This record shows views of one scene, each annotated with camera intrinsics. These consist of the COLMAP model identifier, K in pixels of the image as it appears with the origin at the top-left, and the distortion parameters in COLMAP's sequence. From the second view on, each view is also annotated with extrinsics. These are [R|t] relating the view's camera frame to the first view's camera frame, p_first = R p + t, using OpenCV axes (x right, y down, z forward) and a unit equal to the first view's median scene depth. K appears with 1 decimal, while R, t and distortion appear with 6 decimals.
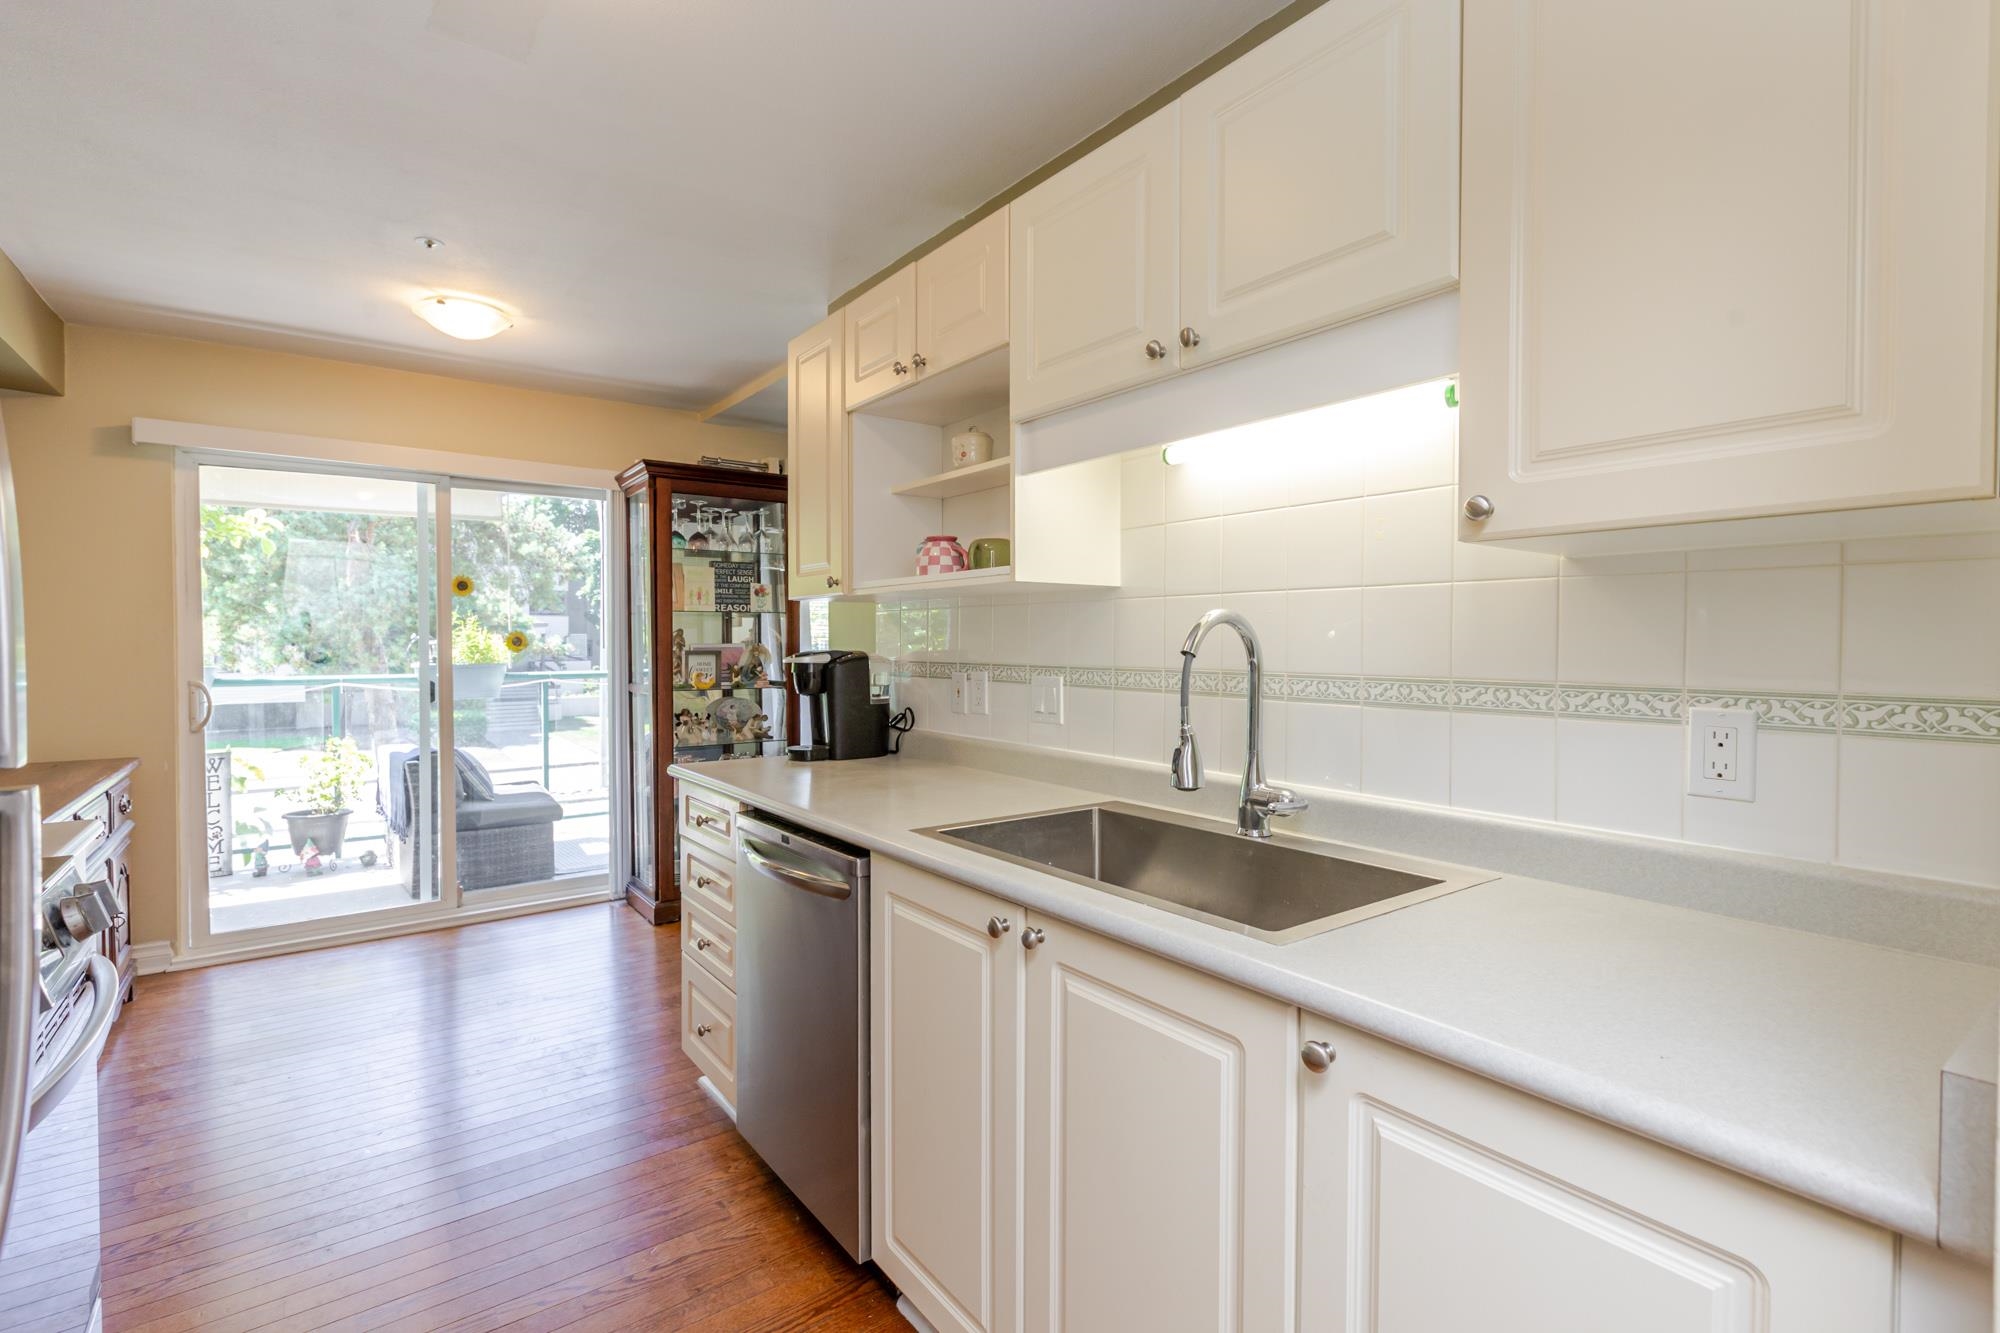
lens RADIAL K [[909.0, 0, 999.5], [0, 909.0, 666.7], [0, 0, 1]] dist [0.000581, -0.001368]
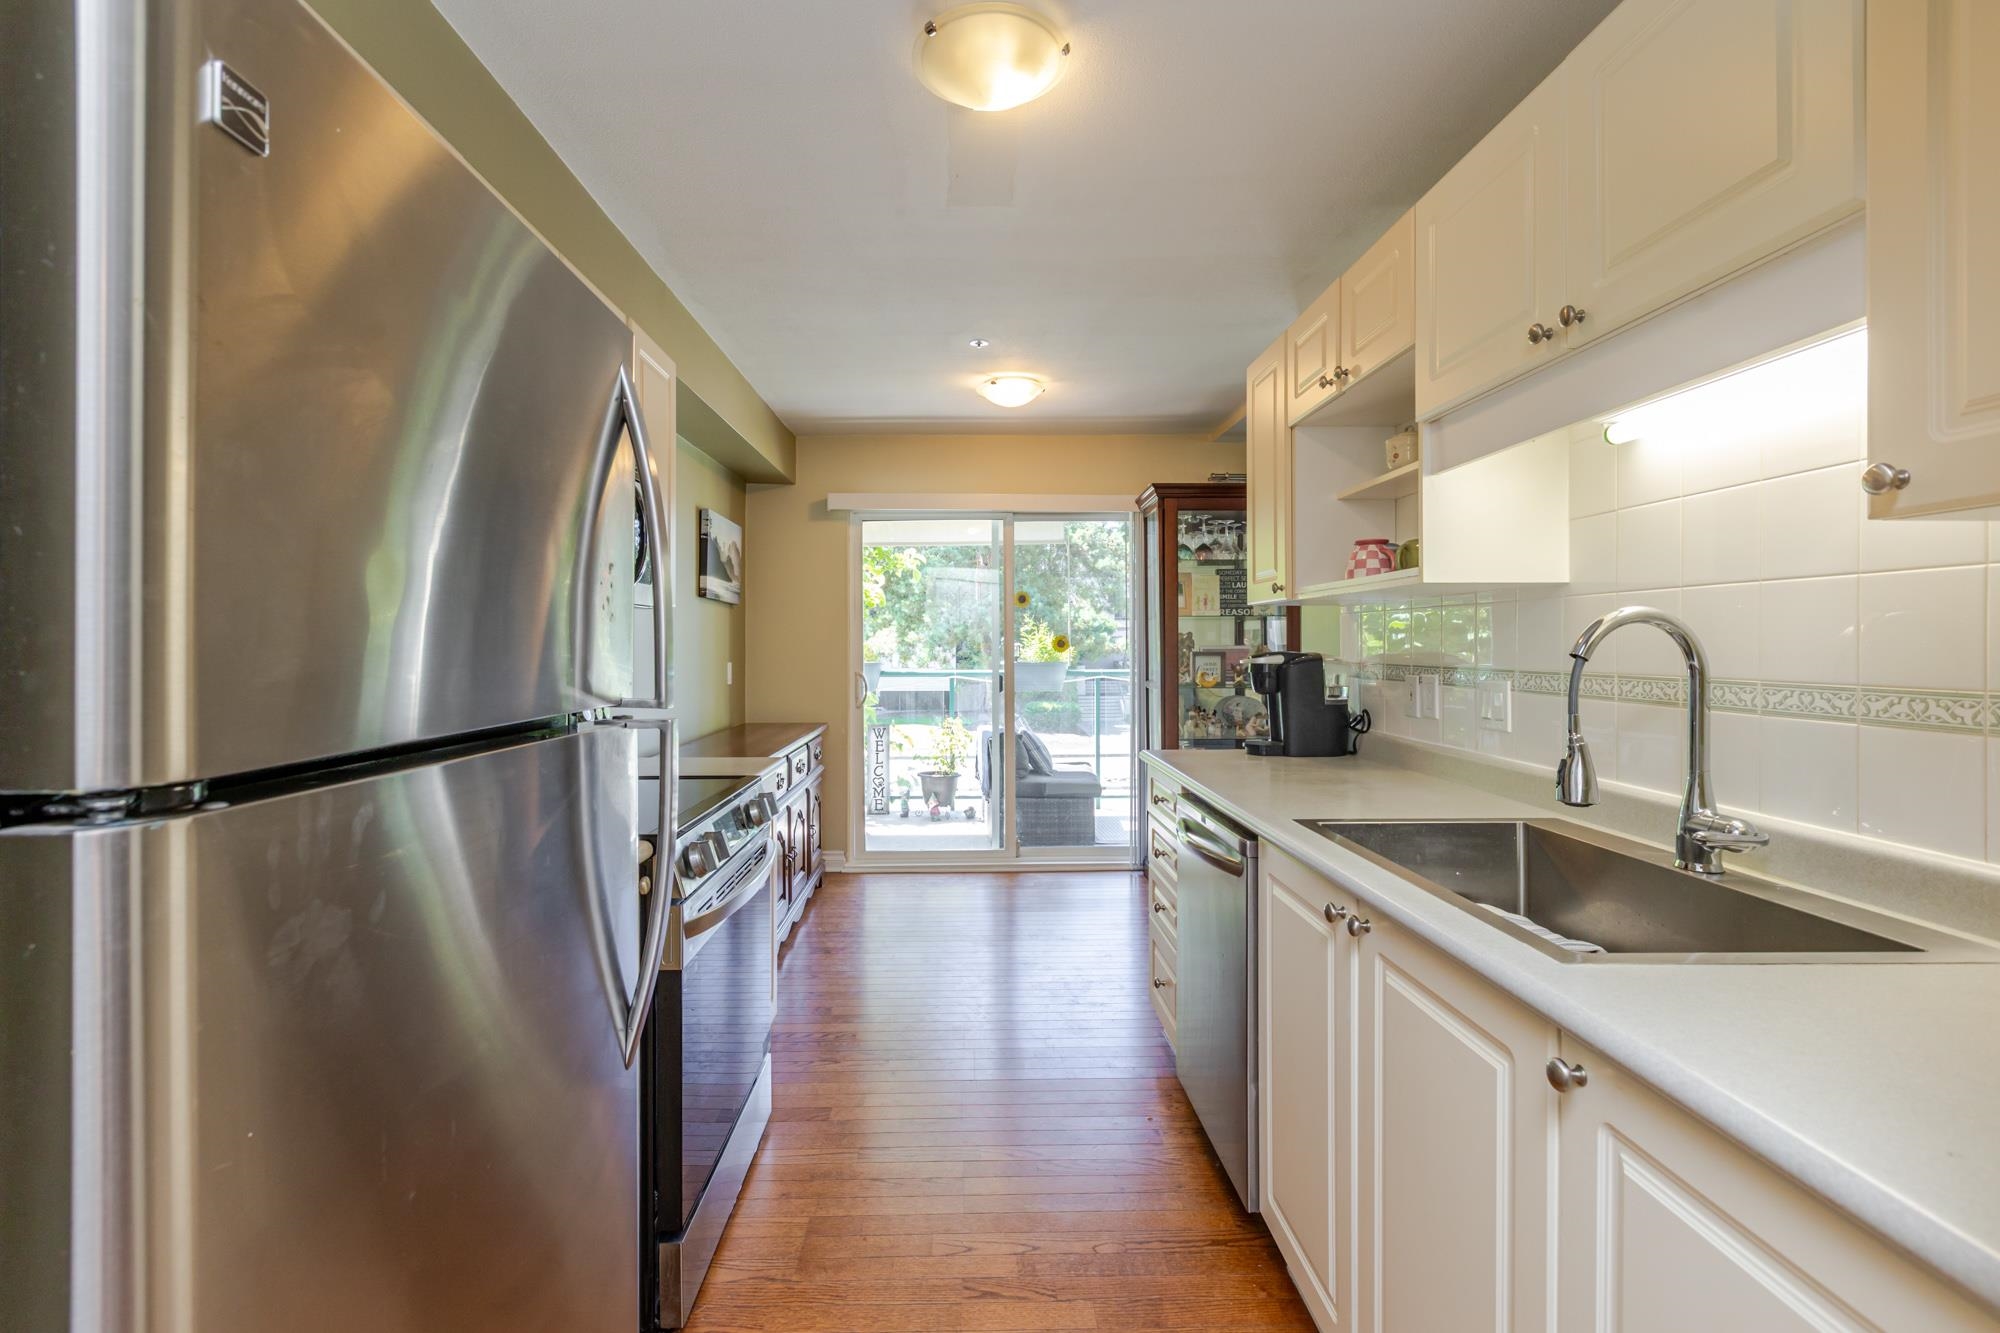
lens RADIAL K [[909.0, 0, 999.6], [0, 909.0, 656.1], [0, 0, 1]] dist [0.000581, -0.001368]
pose [[0.815349, 0.005473, -0.578944, 0.163278], [-0.012930, 0.999878, -0.008757, 0.000470], [0.578826, 0.014626, 0.815320, -0.053671]]
